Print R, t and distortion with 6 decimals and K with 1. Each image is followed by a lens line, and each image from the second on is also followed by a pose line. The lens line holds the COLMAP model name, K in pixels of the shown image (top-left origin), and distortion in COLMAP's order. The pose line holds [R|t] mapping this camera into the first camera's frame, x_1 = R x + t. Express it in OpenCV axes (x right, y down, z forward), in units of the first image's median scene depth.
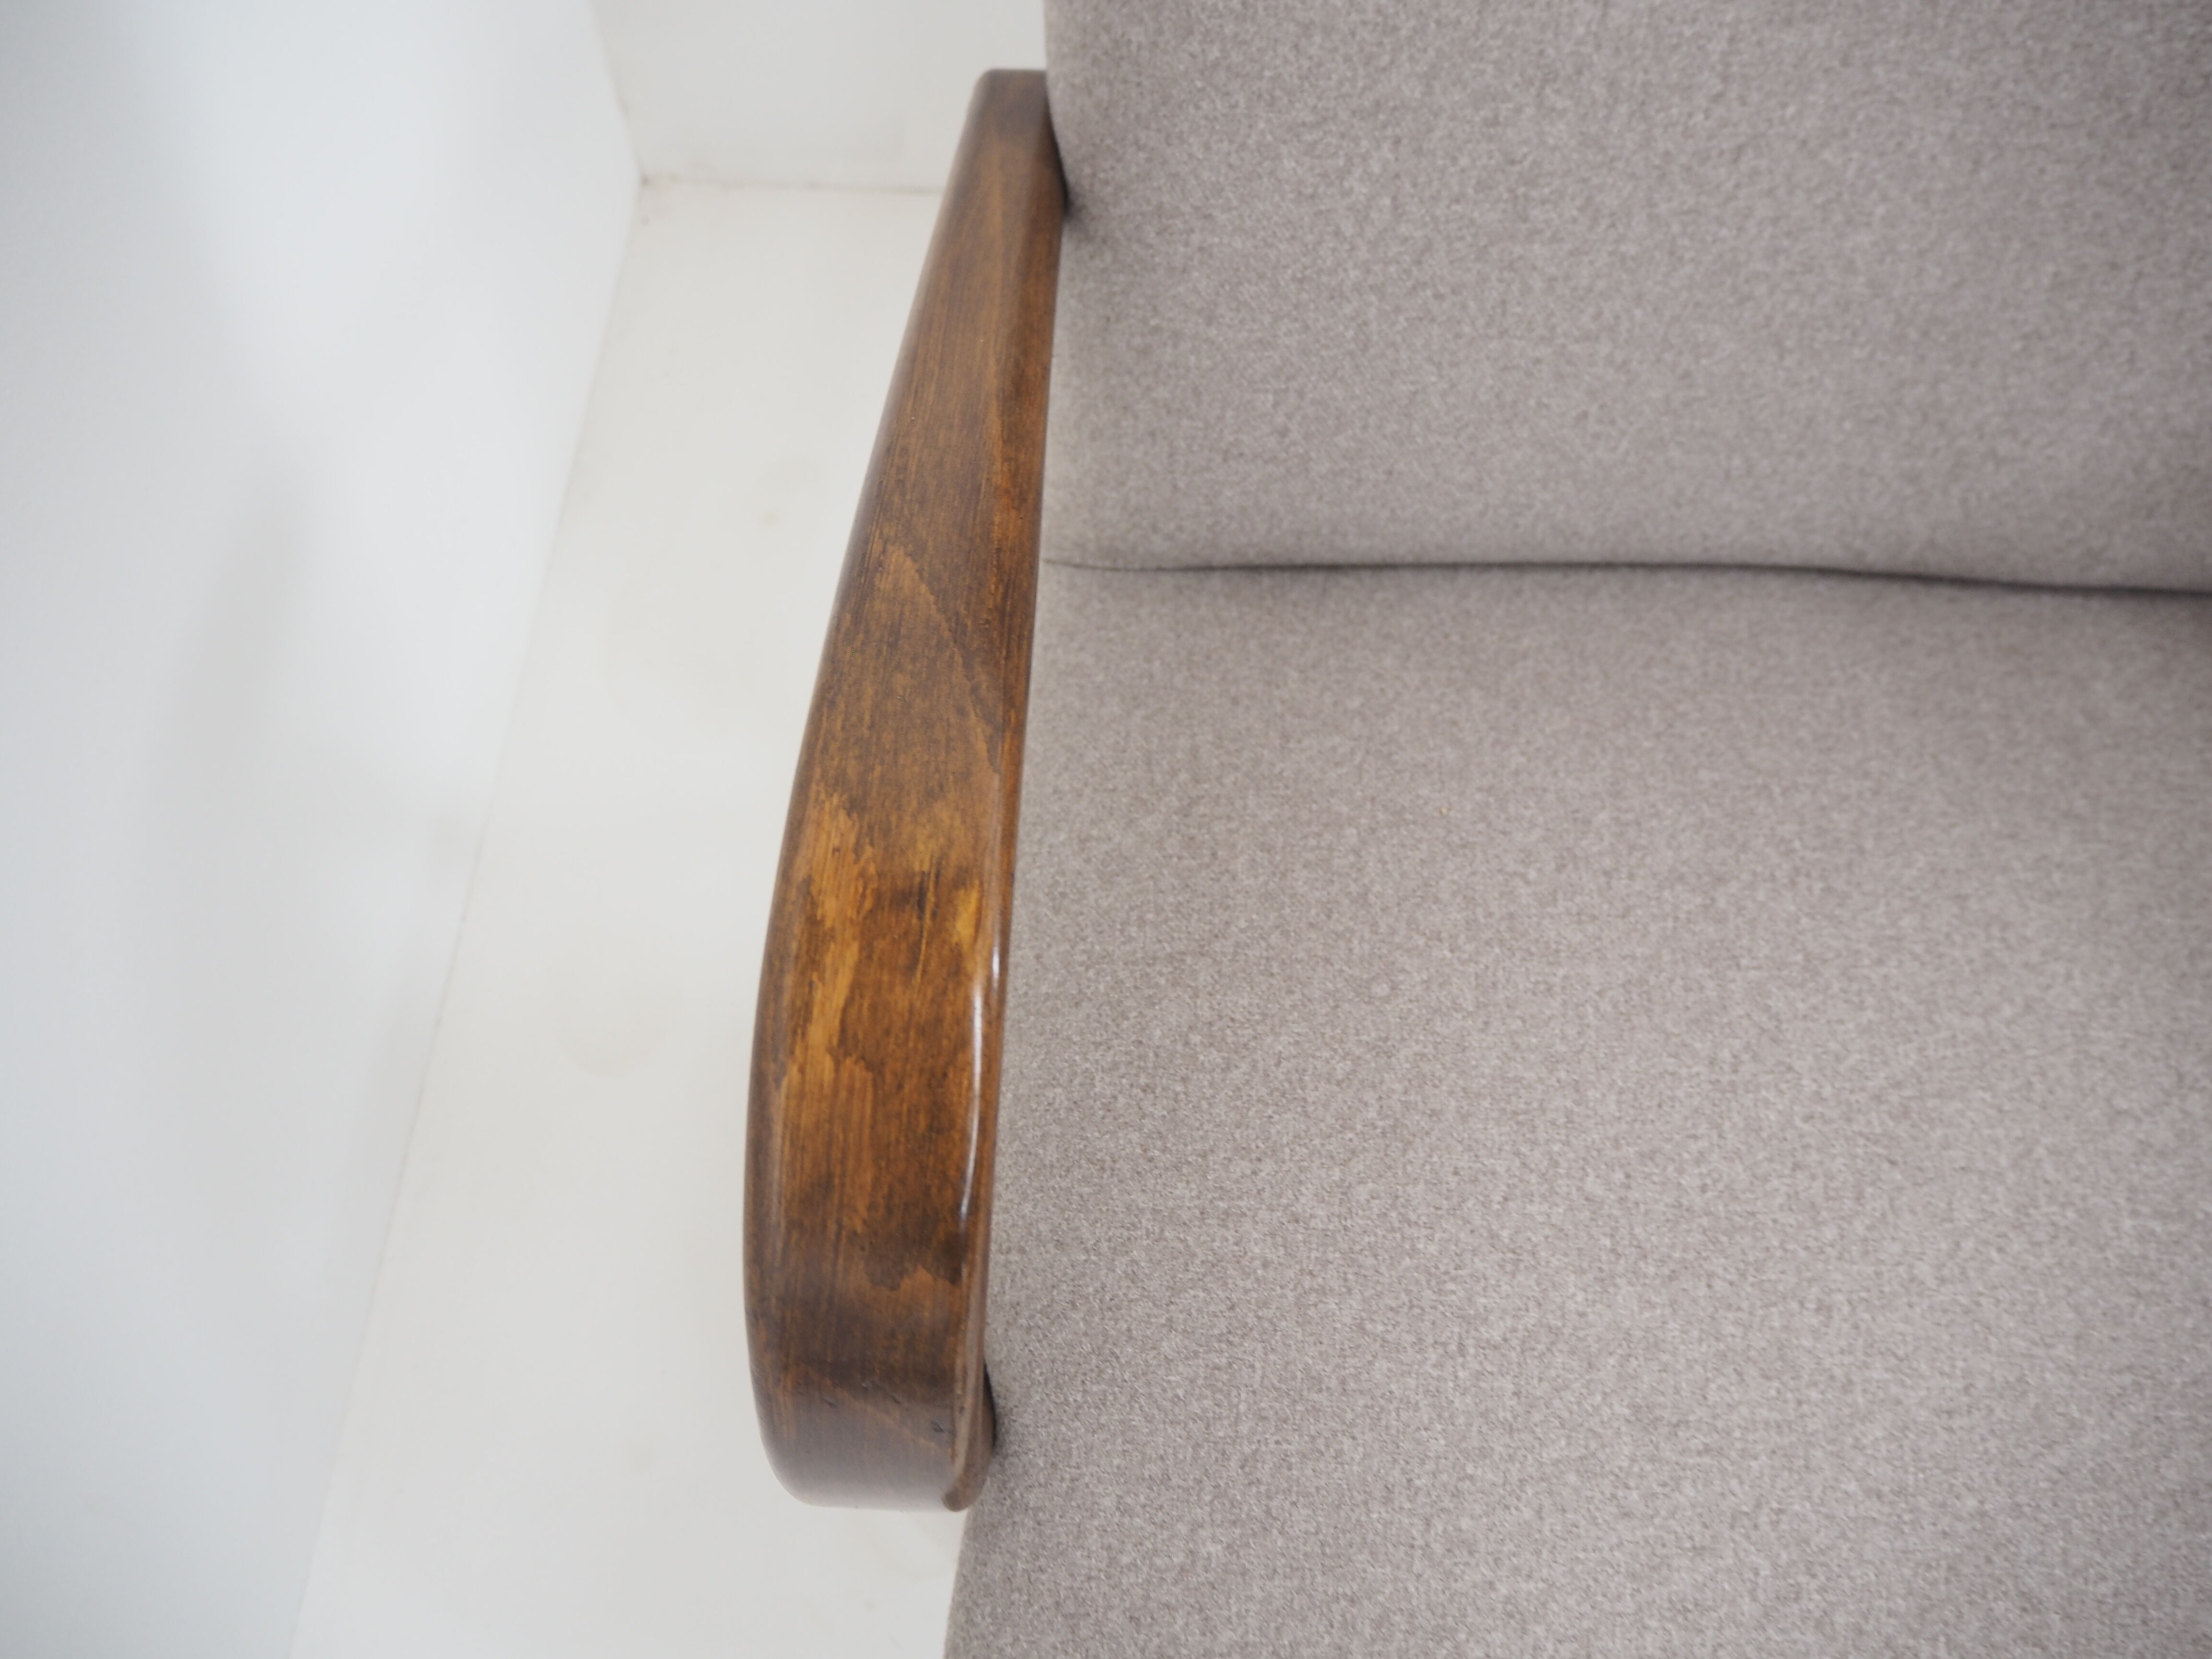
lens RADIAL K [[1859.8, 0, 1107.2], [0, 1859.8, 822.3], [0, 0, 1]] dist [-0.050694, 0.022920]
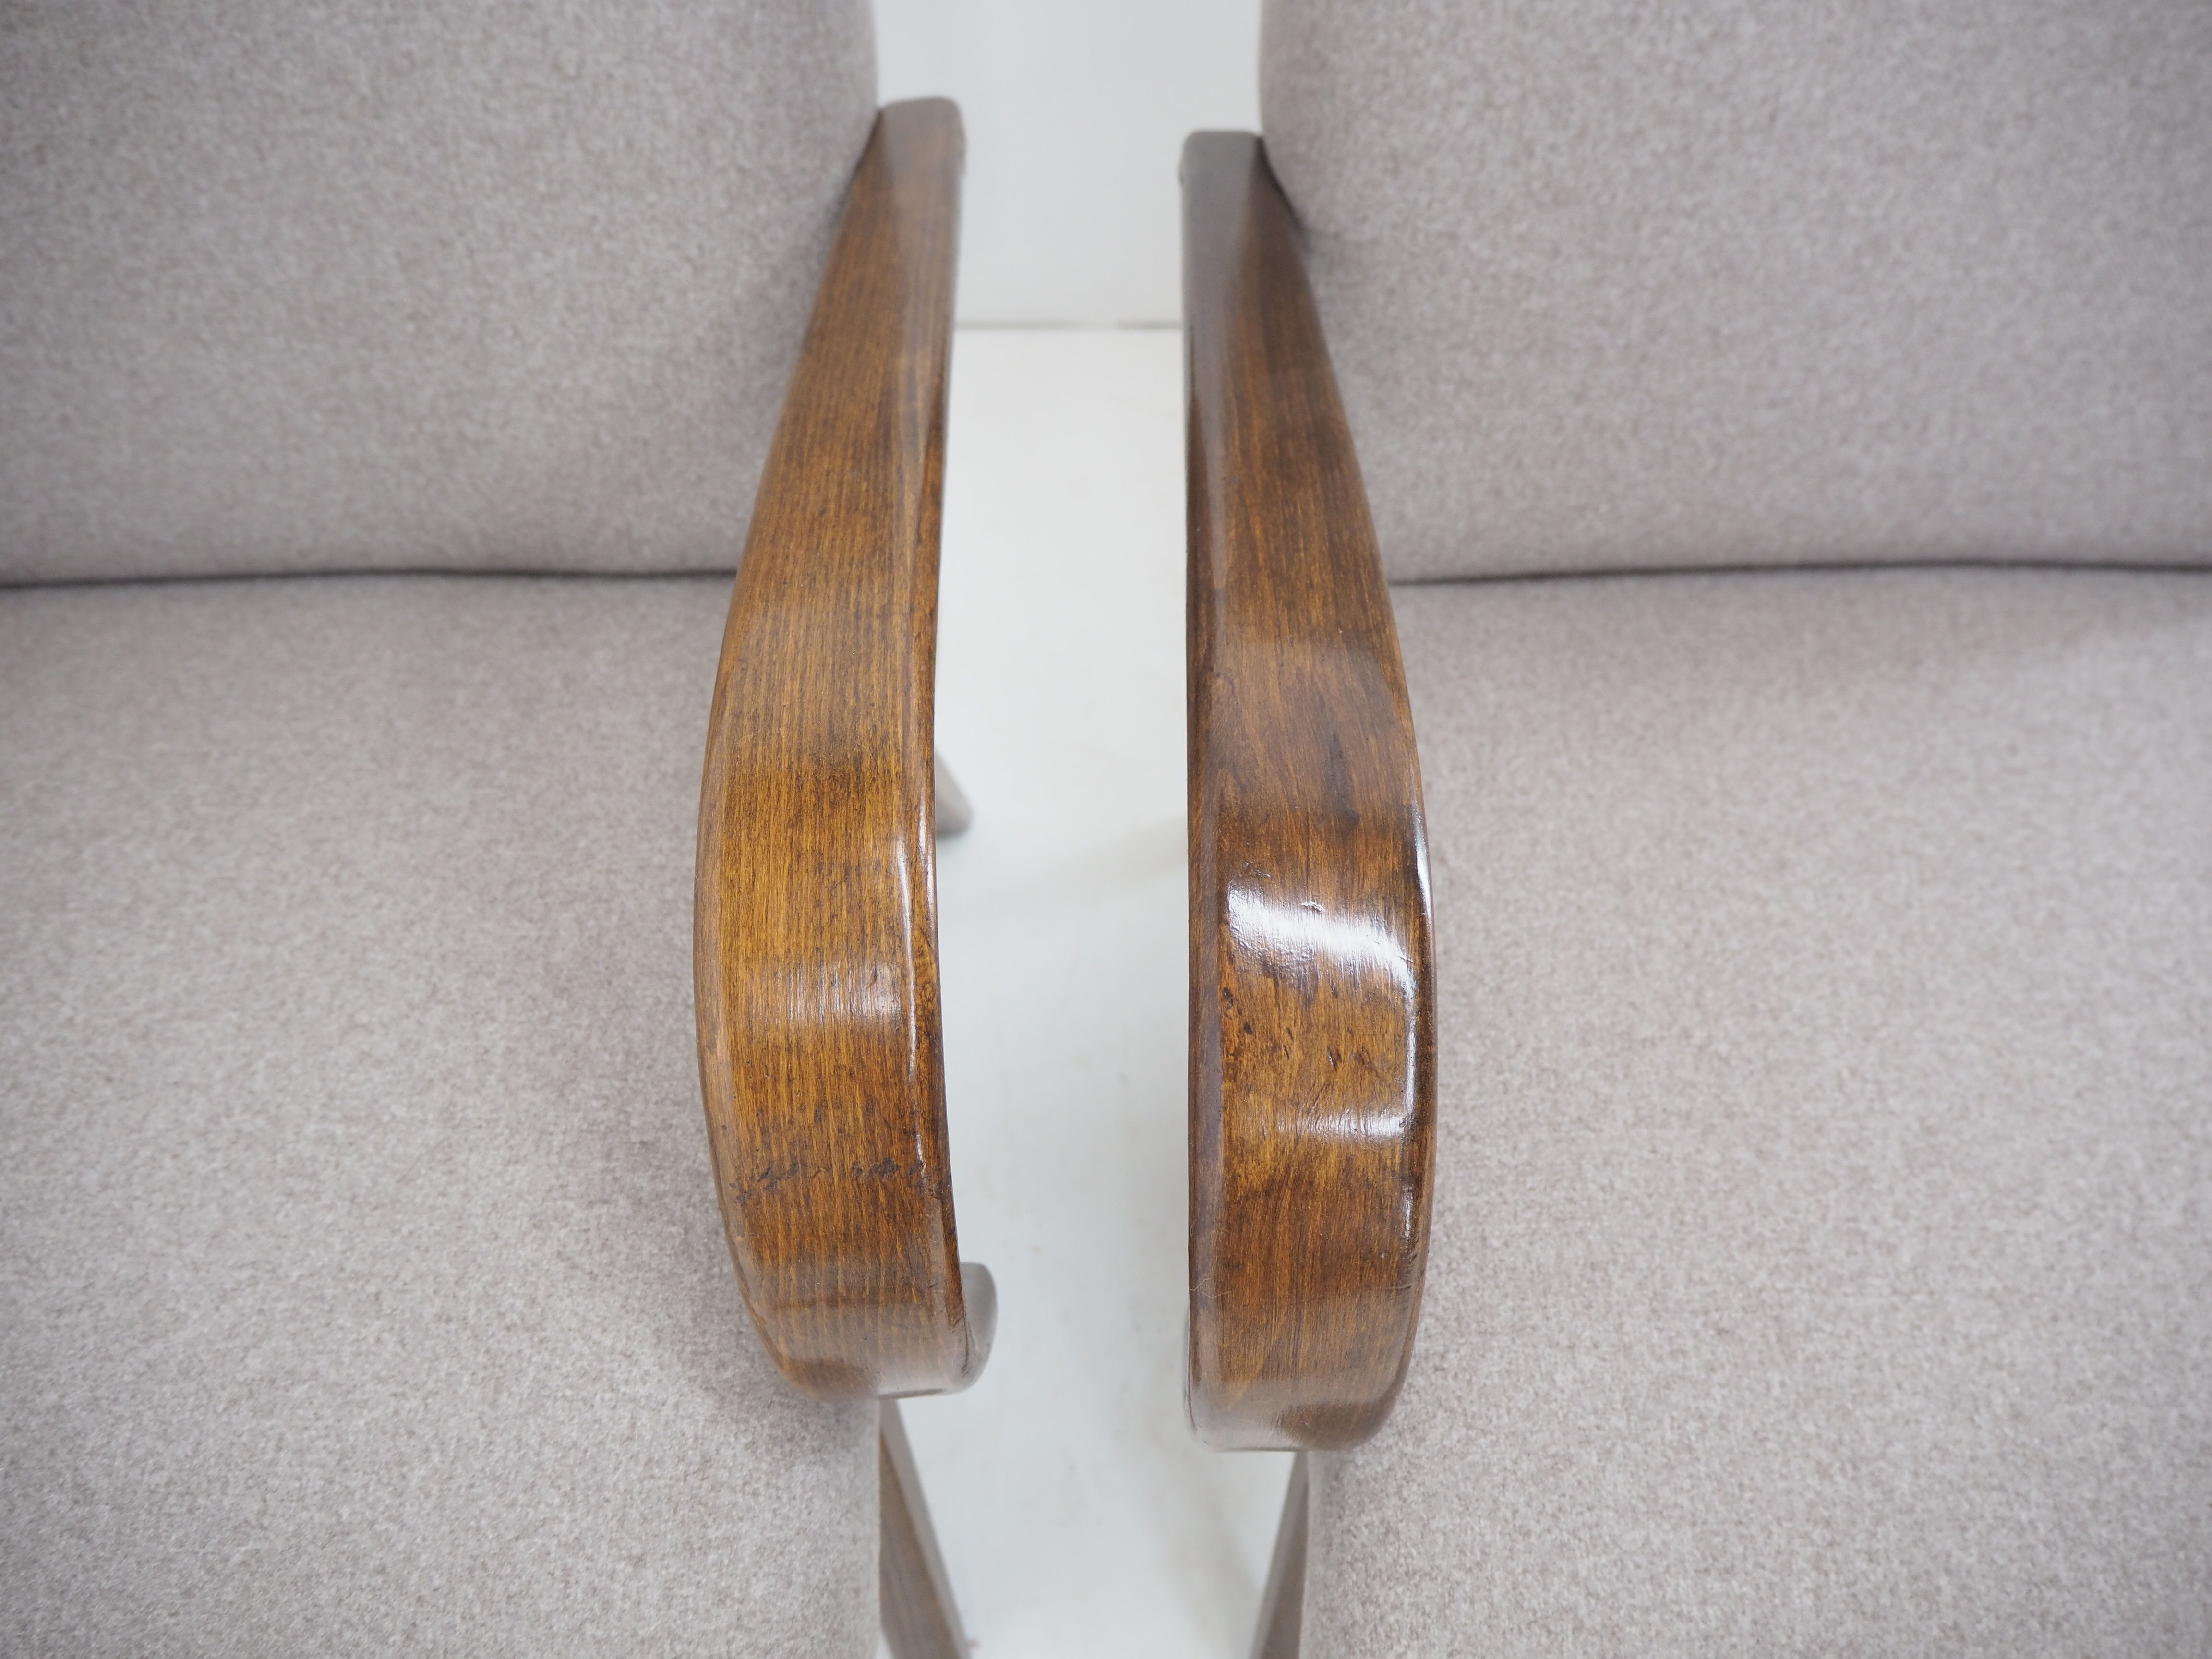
lens RADIAL K [[1859.8, 0, 1112.2], [0, 1859.8, 826.4], [0, 0, 1]] dist [-0.050694, 0.022920]
pose [[0.998790, -0.038884, 0.030112, 1.017581], [0.041997, 0.992957, -0.110784, 0.192741], [-0.025592, 0.111914, 0.993388, -0.044488]]
